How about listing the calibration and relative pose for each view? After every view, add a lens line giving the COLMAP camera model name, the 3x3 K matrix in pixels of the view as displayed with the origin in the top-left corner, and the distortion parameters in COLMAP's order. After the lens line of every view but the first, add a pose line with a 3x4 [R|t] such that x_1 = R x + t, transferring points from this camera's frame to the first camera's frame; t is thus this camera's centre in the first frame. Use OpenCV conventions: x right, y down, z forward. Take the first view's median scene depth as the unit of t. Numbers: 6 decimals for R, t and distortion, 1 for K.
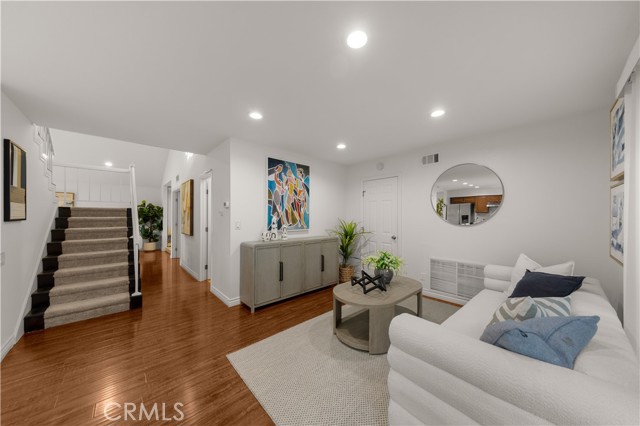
lens RADIAL K [[215.5, 0, 314.3], [0, 215.5, 214.8], [0, 0, 1]] dist [0.000448, 0.000034]
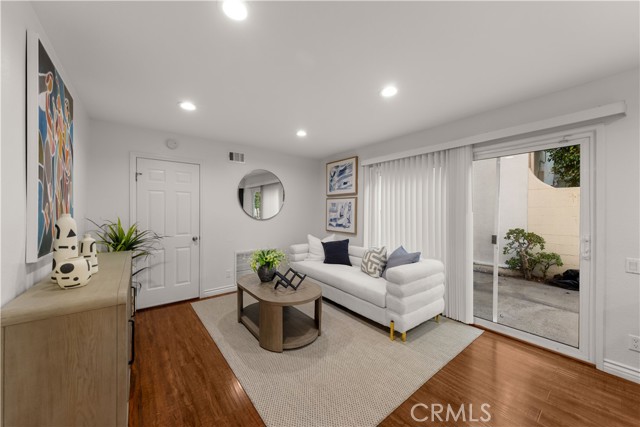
lens RADIAL K [[226.2, 0, 327.5], [0, 226.2, 211.2], [0, 0, 1]] dist [0.001109, -0.000022]
pose [[0.049818, 0.001150, 0.998758, -0.529294], [-0.008967, 0.999960, -0.000704, -0.001907], [-0.998718, -0.008920, 0.049826, 0.522832]]
